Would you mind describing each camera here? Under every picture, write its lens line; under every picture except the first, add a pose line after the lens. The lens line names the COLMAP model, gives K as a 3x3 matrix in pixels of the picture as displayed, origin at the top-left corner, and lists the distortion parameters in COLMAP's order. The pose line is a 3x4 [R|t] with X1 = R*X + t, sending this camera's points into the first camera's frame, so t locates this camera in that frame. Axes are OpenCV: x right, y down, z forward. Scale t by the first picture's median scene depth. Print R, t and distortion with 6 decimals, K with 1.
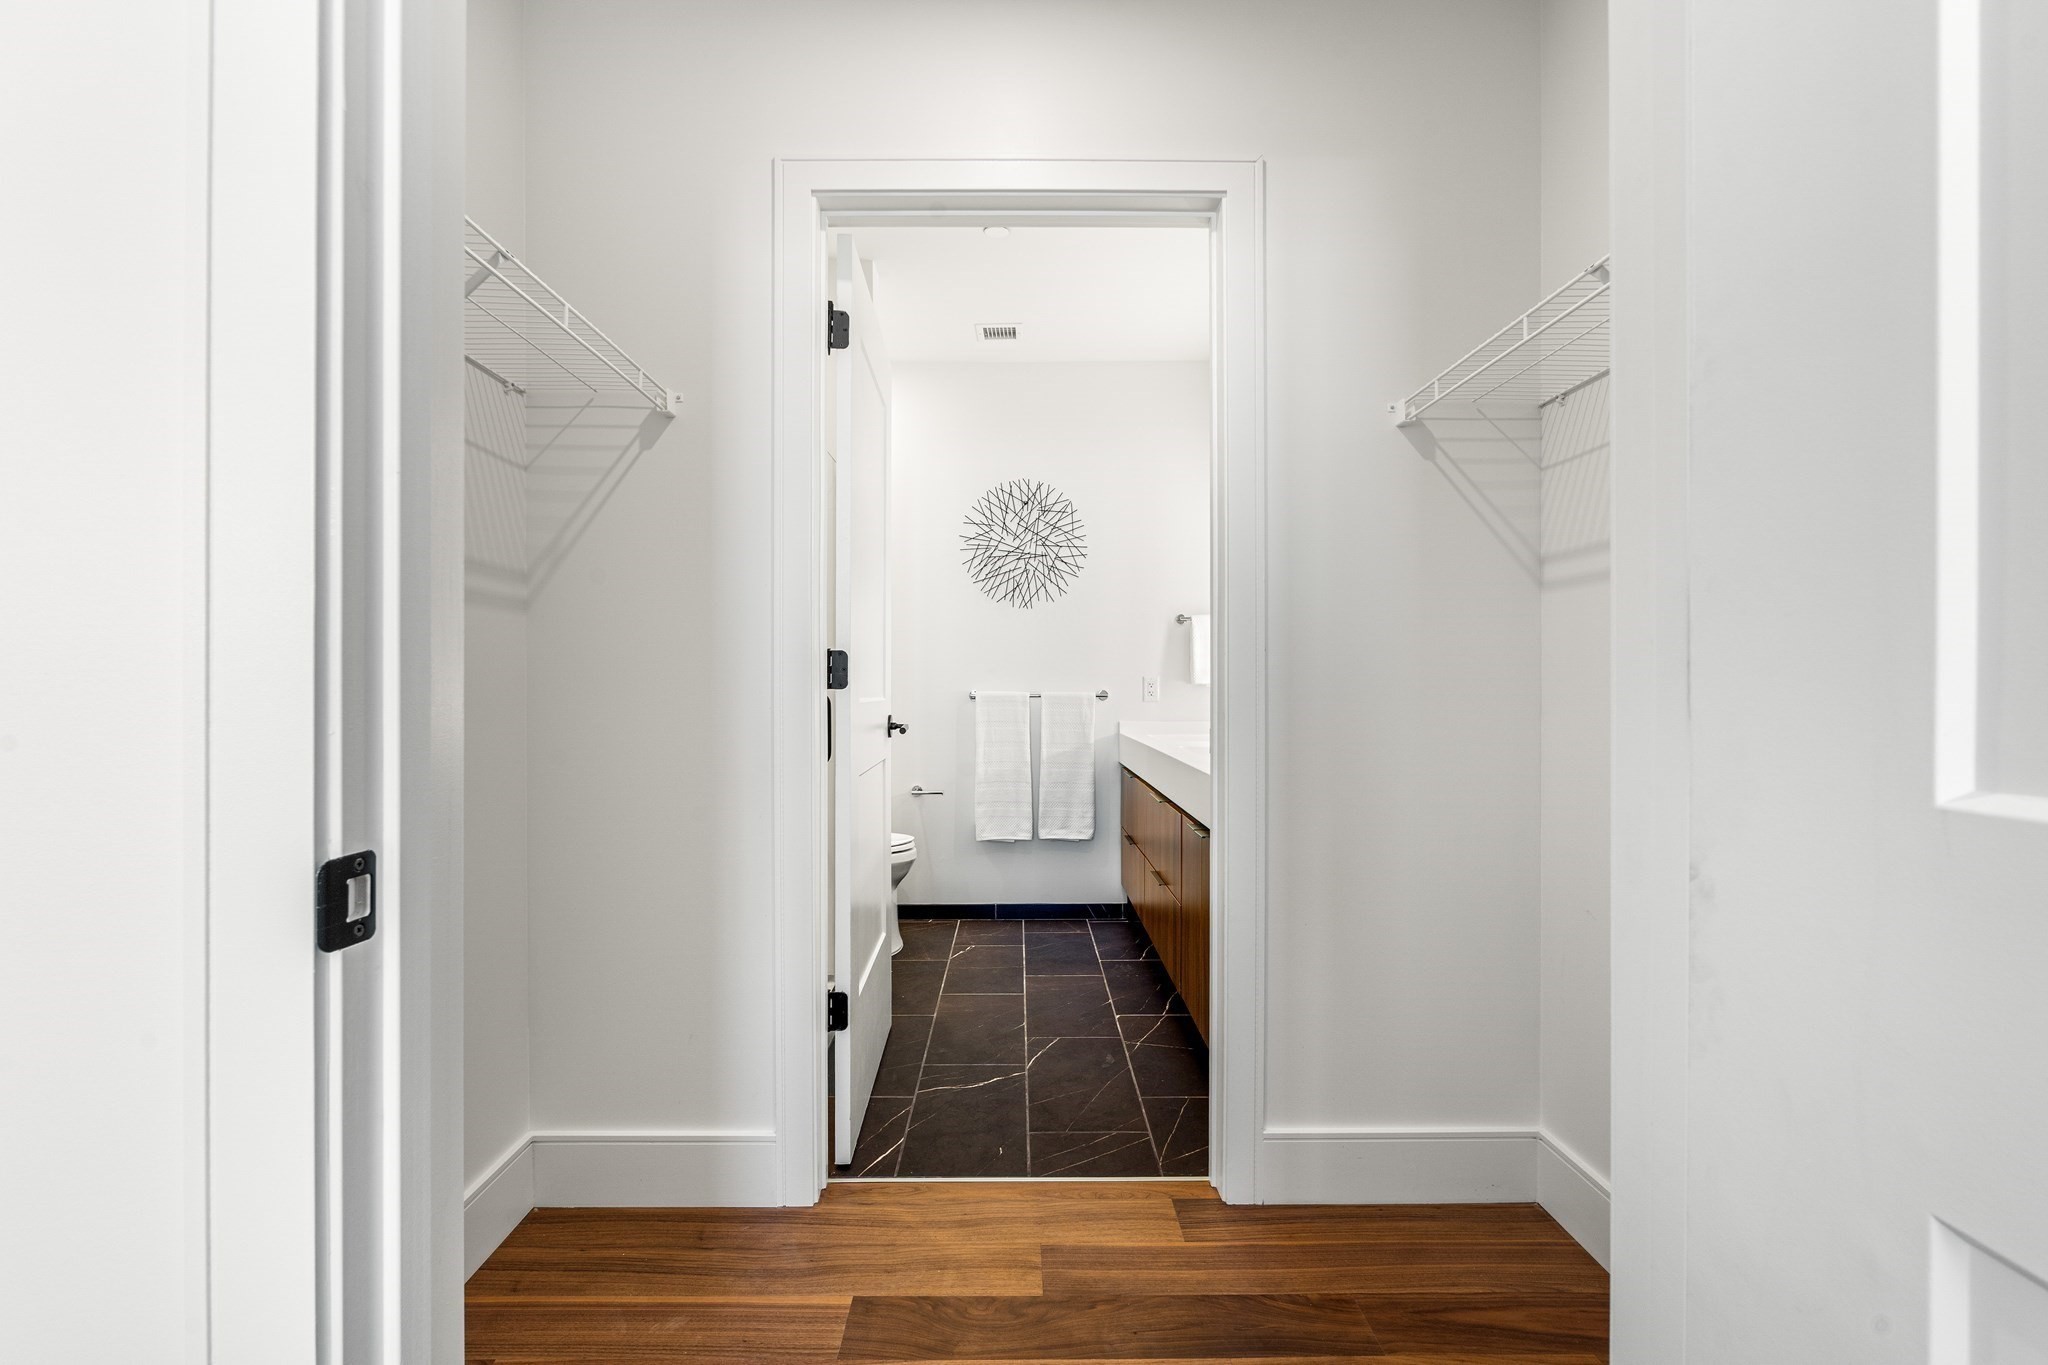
lens RADIAL K [[907.1, 0, 1018.3], [0, 907.1, 685.6], [0, 0, 1]] dist [-0.001701, -0.000612]
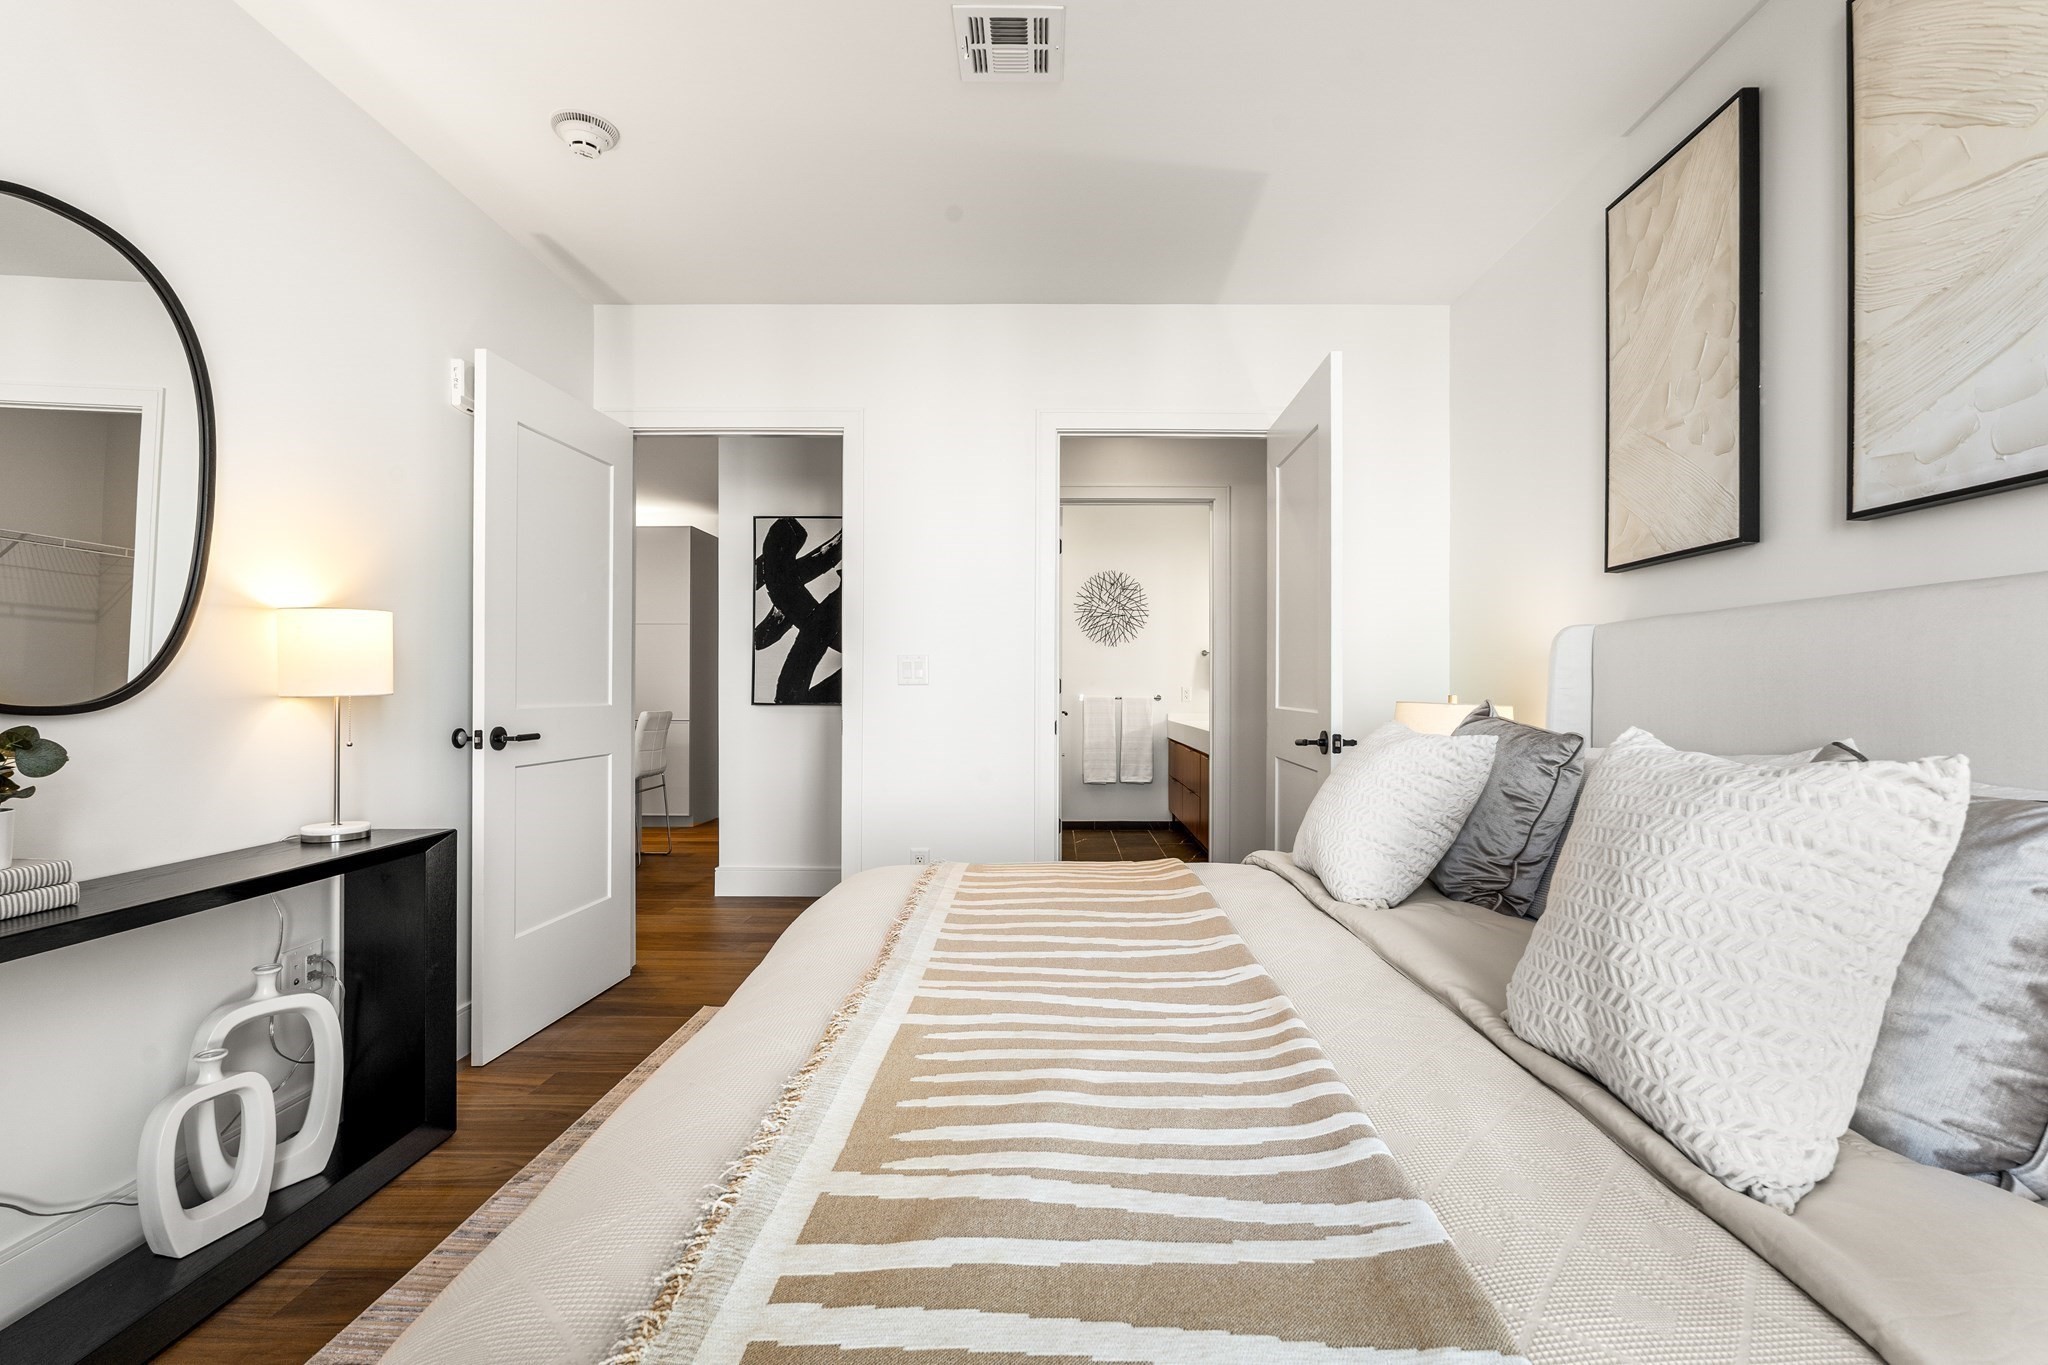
lens RADIAL K [[907.1, 0, 1034.0], [0, 907.1, 678.3], [0, 0, 1]] dist [-0.001701, -0.000612]
pose [[0.999636, 0.003110, -0.026782, -0.093429], [-0.003268, 0.999978, -0.005855, -0.015497], [0.026763, 0.005940, 0.999624, -0.702652]]
